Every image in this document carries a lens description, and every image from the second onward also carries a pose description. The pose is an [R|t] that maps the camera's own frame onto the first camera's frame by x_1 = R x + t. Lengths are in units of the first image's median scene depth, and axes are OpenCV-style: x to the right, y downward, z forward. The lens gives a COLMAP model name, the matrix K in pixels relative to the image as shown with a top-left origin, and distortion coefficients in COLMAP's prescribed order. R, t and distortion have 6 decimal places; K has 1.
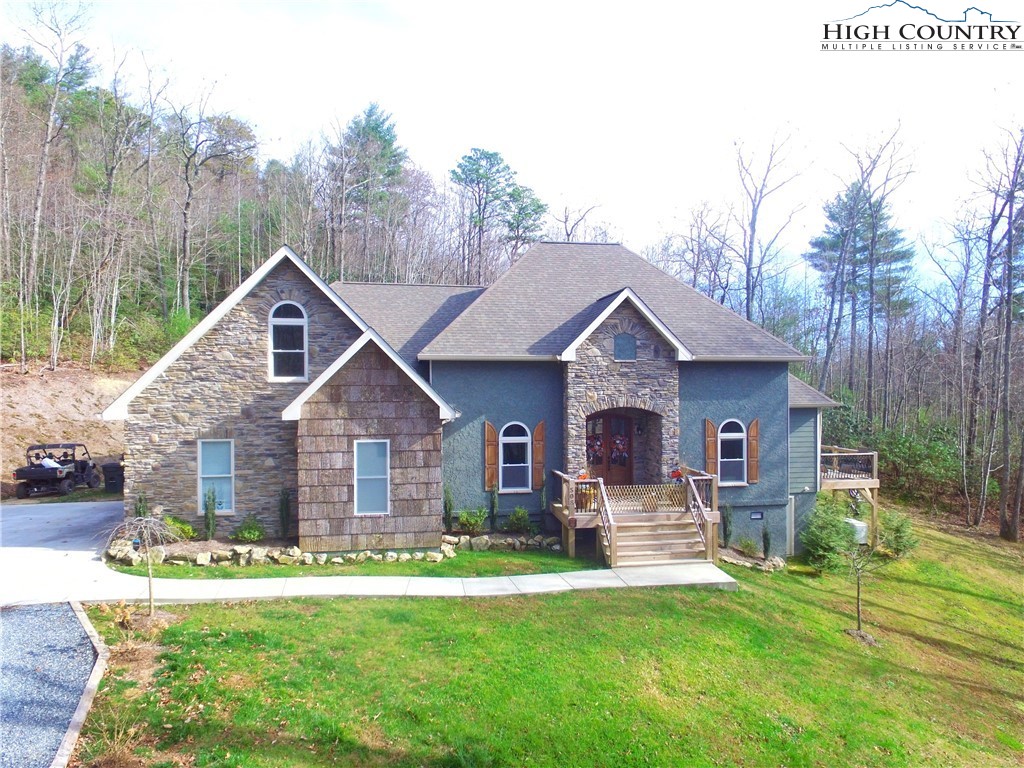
lens RADIAL K [[675.1, 0, 518.9], [0, 675.1, 384.0], [0, 0, 1]] dist [-0.000980, 0.001759]
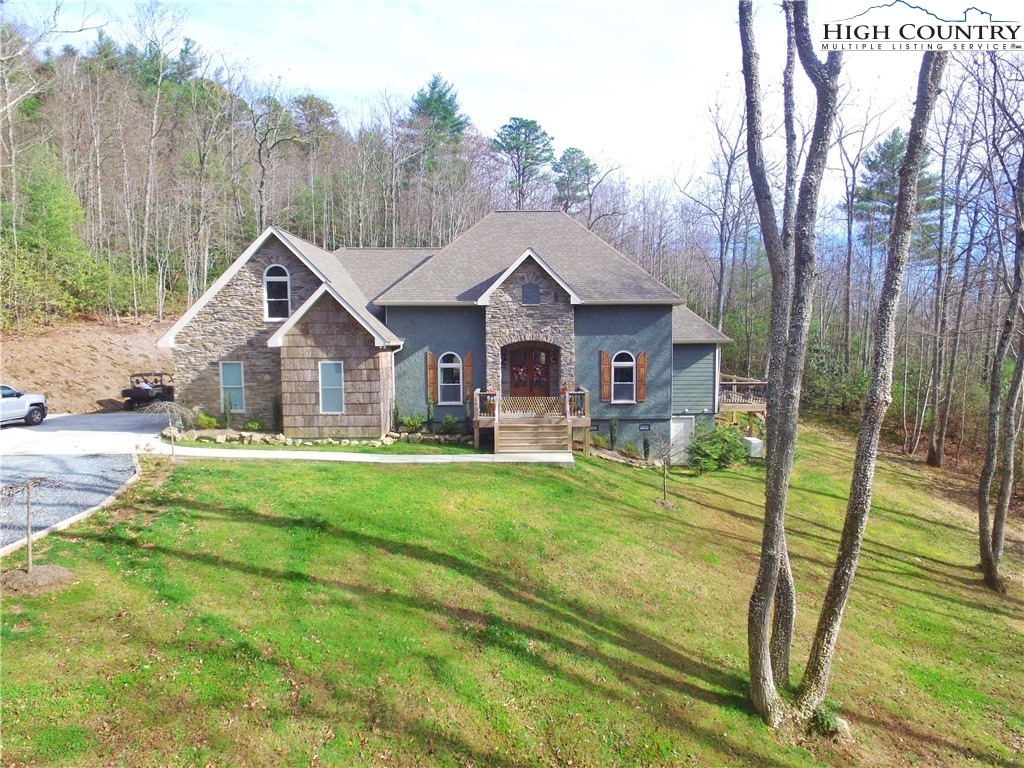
lens RADIAL K [[675.1, 0, 518.9], [0, 675.1, 384.0], [0, 0, 1]] dist [-0.000980, 0.001759]
pose [[0.987856, 0.005755, -0.155269, 0.343226], [0.003942, 0.998064, 0.062072, 0.037702], [0.155325, -0.061930, 0.985920, -0.301841]]
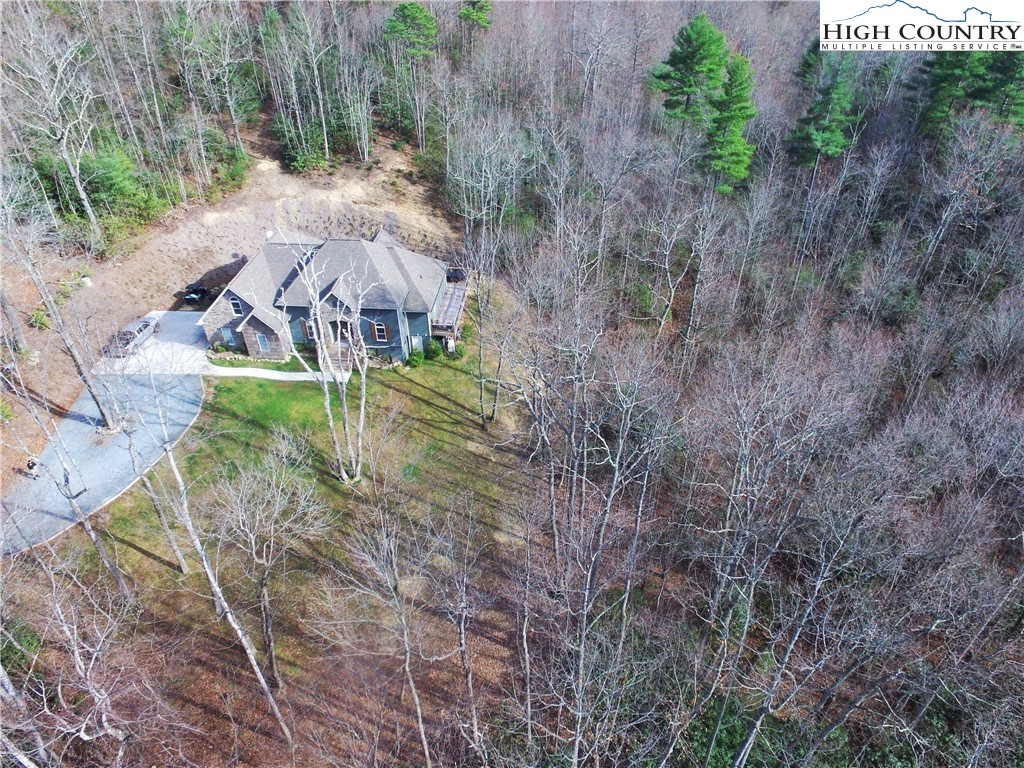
lens RADIAL K [[675.1, 0, 518.9], [0, 675.1, 384.0], [0, 0, 1]] dist [-0.000980, 0.001759]
pose [[0.970740, 0.141236, -0.194204, 1.724915], [0.003871, 0.799434, 0.600741, -1.728830], [0.240100, -0.583916, 0.775496, -1.545997]]
